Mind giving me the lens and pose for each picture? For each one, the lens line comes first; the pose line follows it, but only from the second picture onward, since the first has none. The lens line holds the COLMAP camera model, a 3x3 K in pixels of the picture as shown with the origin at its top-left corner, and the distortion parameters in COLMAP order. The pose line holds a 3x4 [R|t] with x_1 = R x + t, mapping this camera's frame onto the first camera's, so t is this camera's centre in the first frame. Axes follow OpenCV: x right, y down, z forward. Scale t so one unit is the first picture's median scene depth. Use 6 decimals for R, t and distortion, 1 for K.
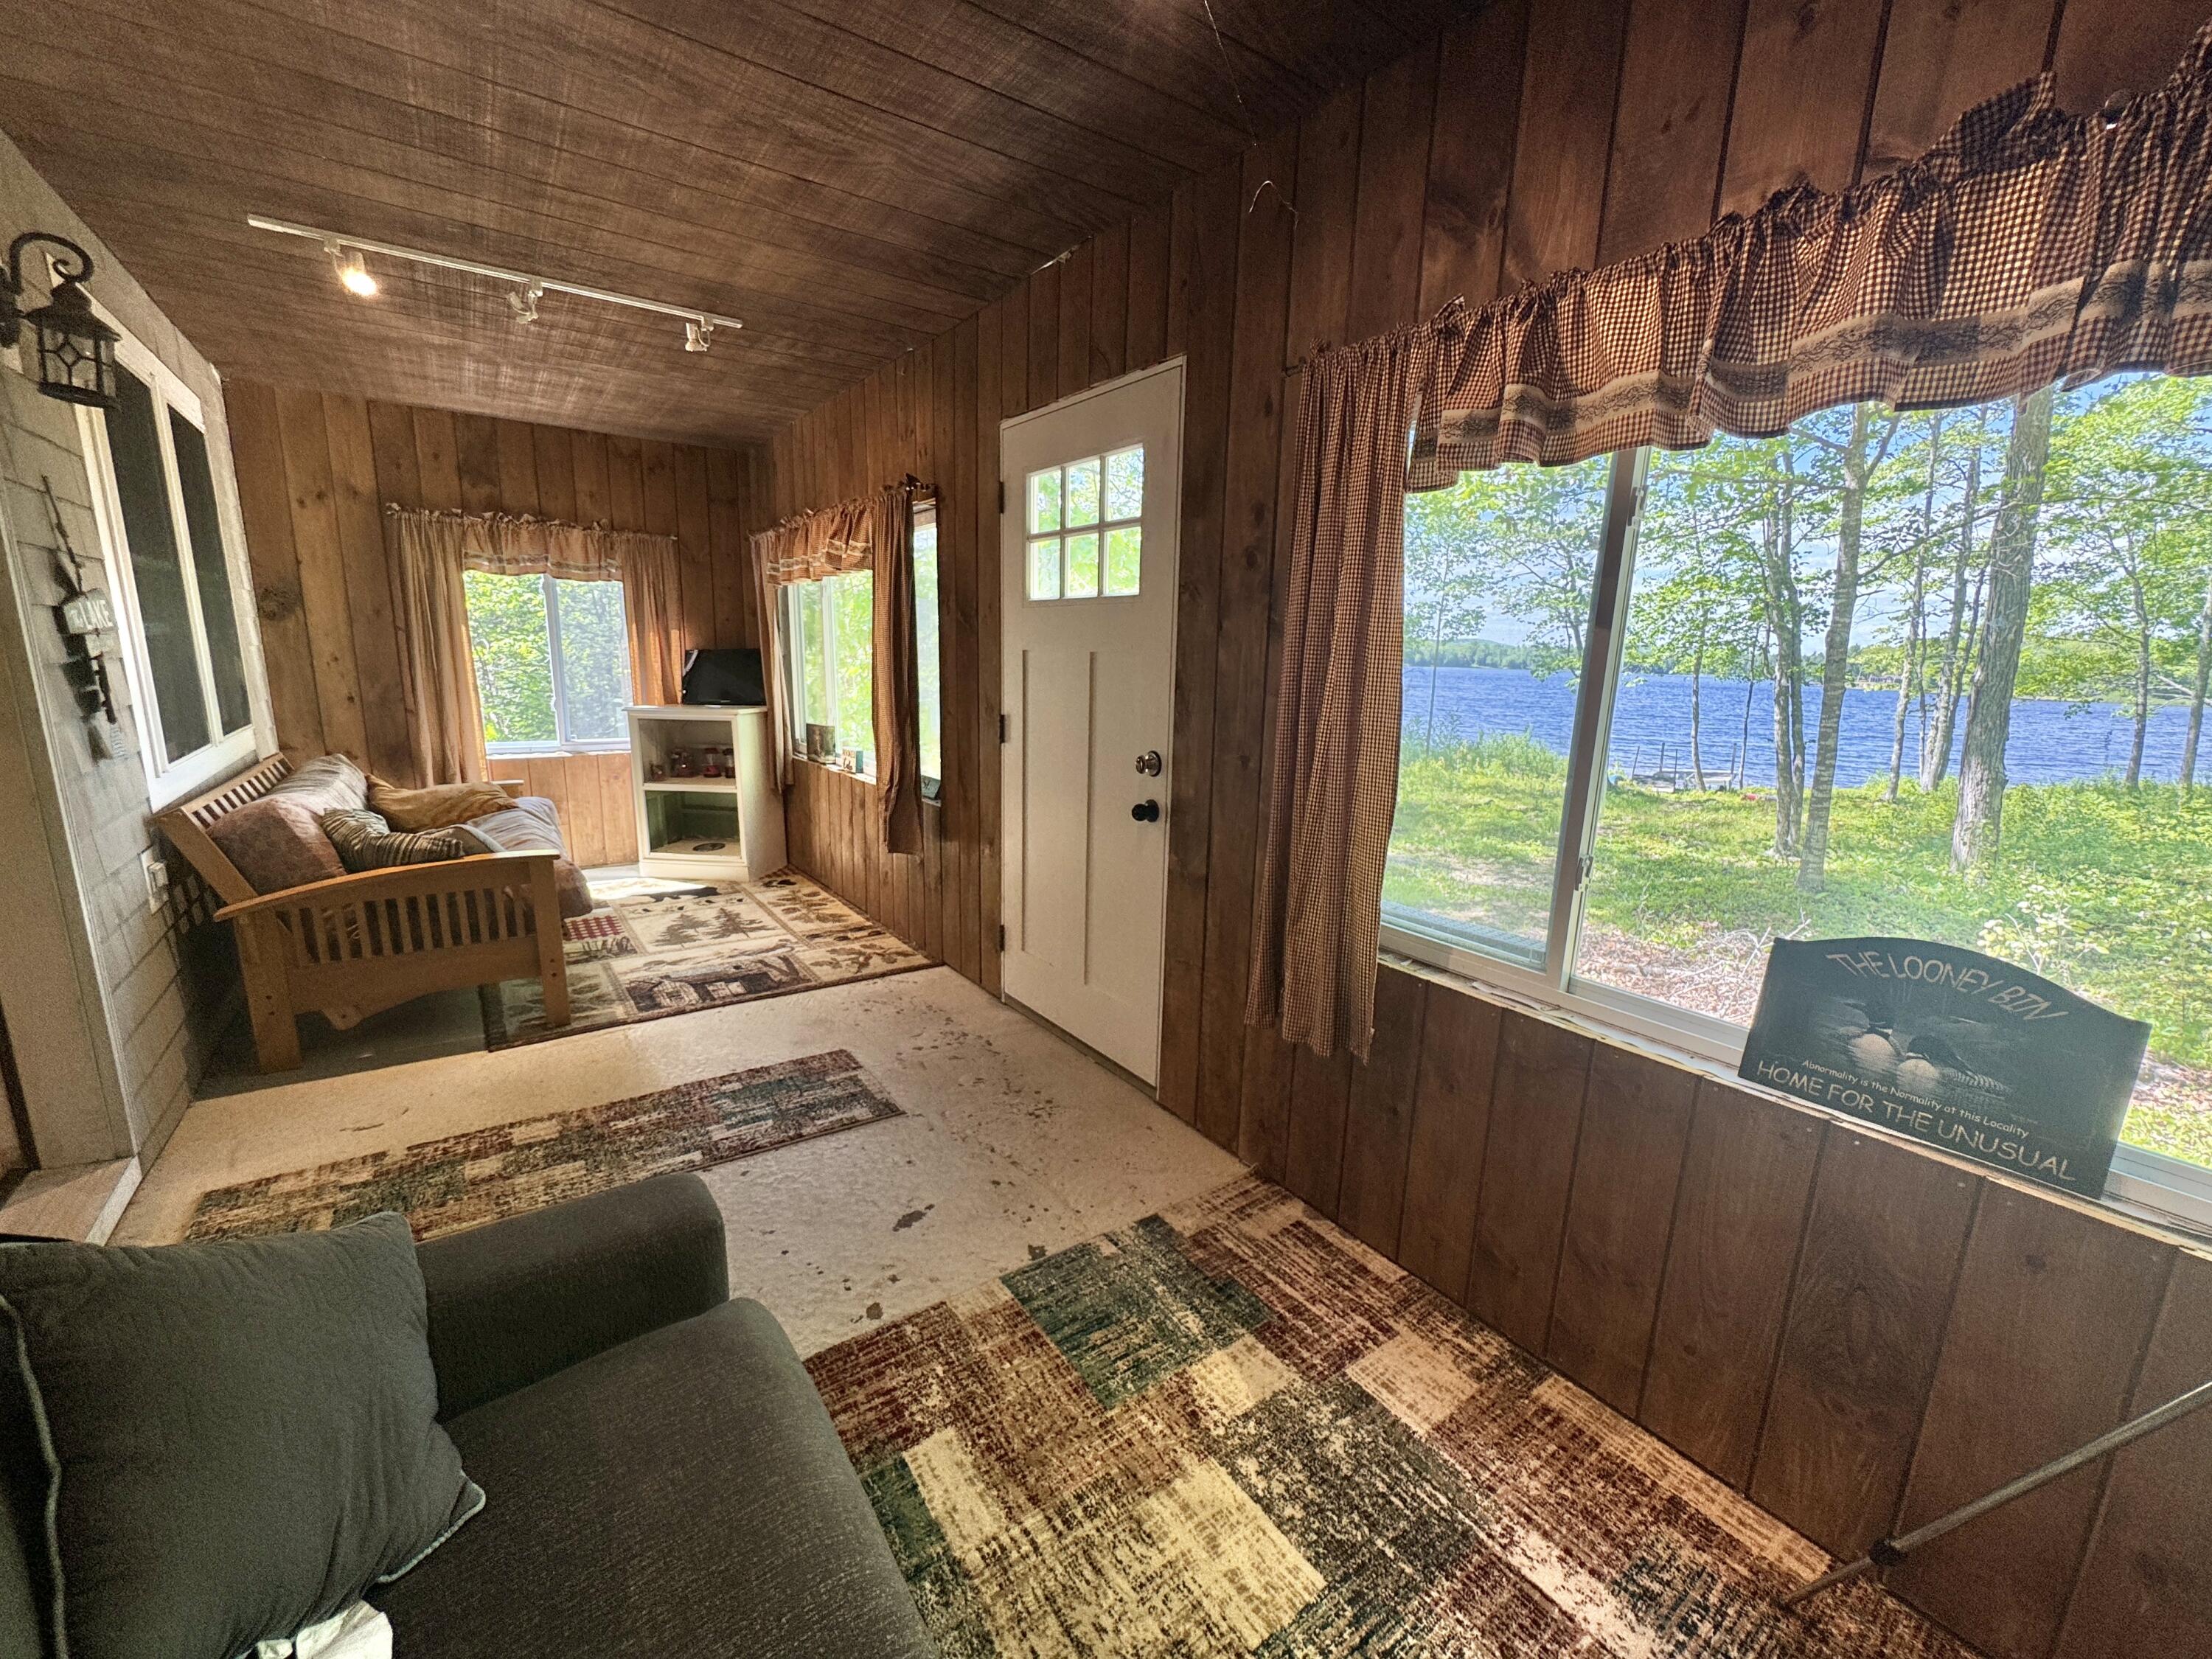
lens RADIAL K [[887.1, 0, 1106.0], [0, 887.1, 829.5], [0, 0, 1]] dist [0.002353, -0.000519]
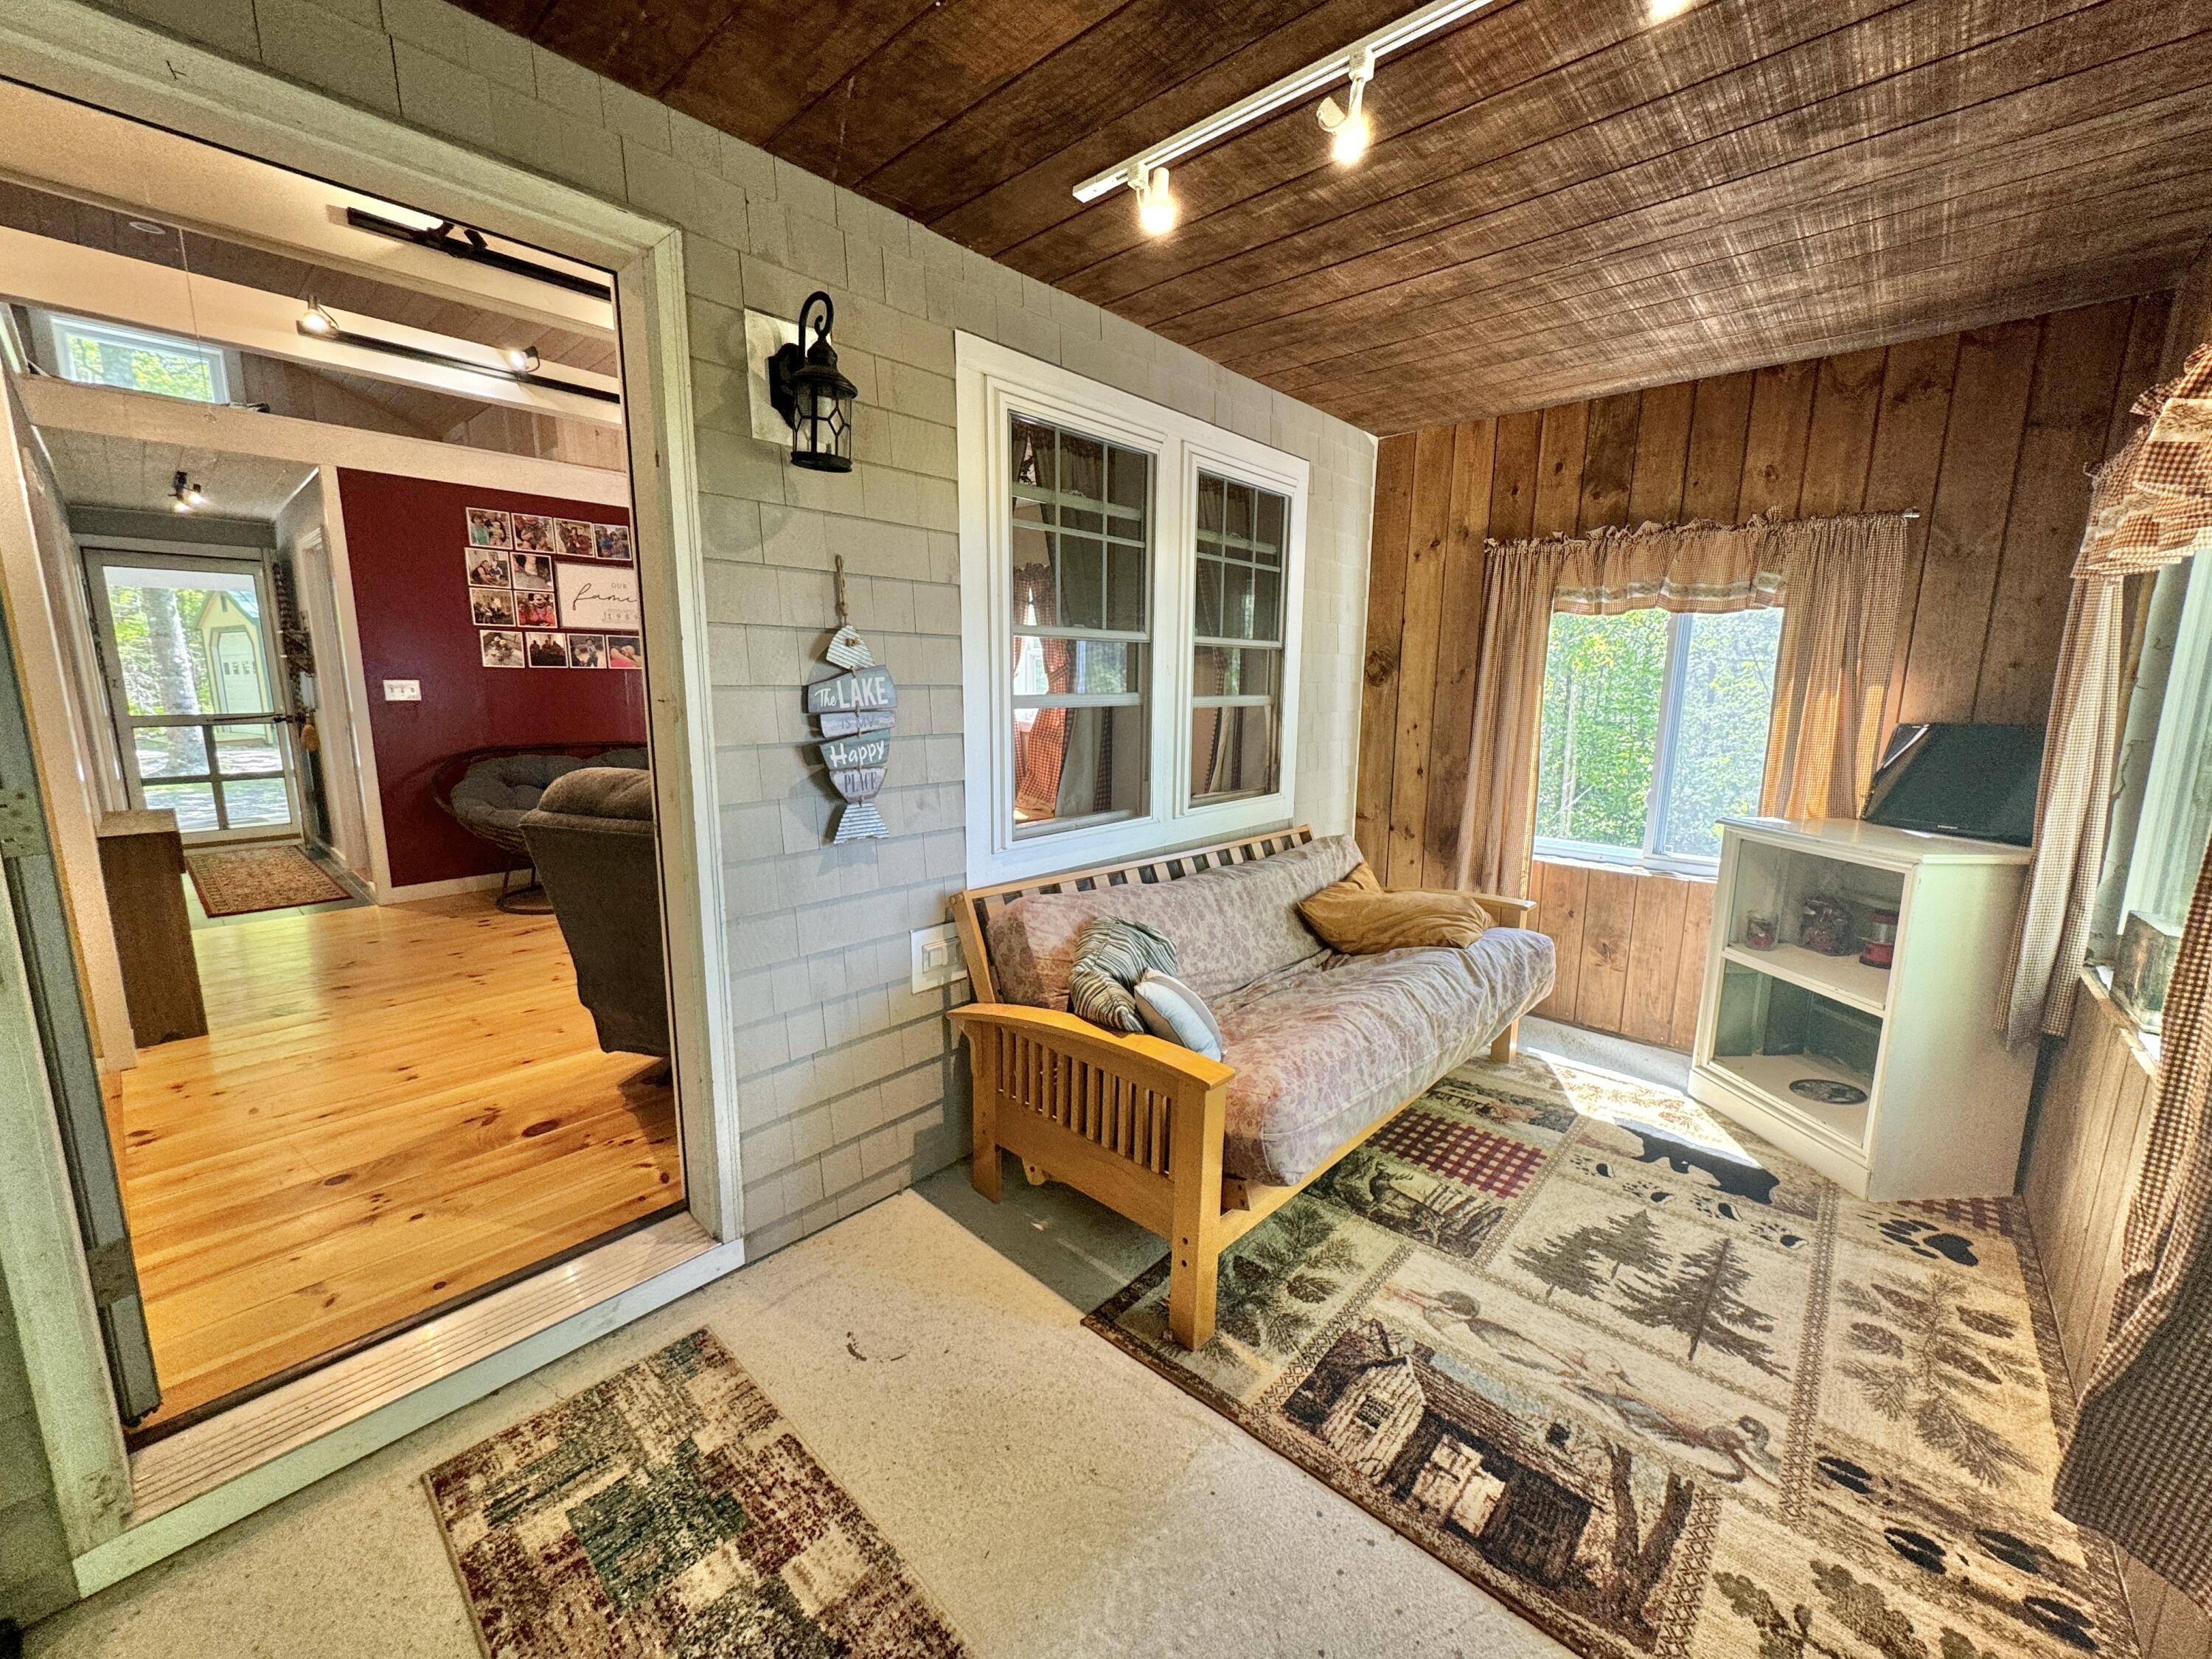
lens RADIAL K [[887.1, 0, 1106.0], [0, 887.1, 829.5], [0, 0, 1]] dist [0.002353, -0.000519]
pose [[0.220511, 0.141926, -0.965004, -0.062482], [-0.197369, 0.975383, 0.098352, -0.120653], [0.955207, 0.168774, 0.243095, 0.520863]]
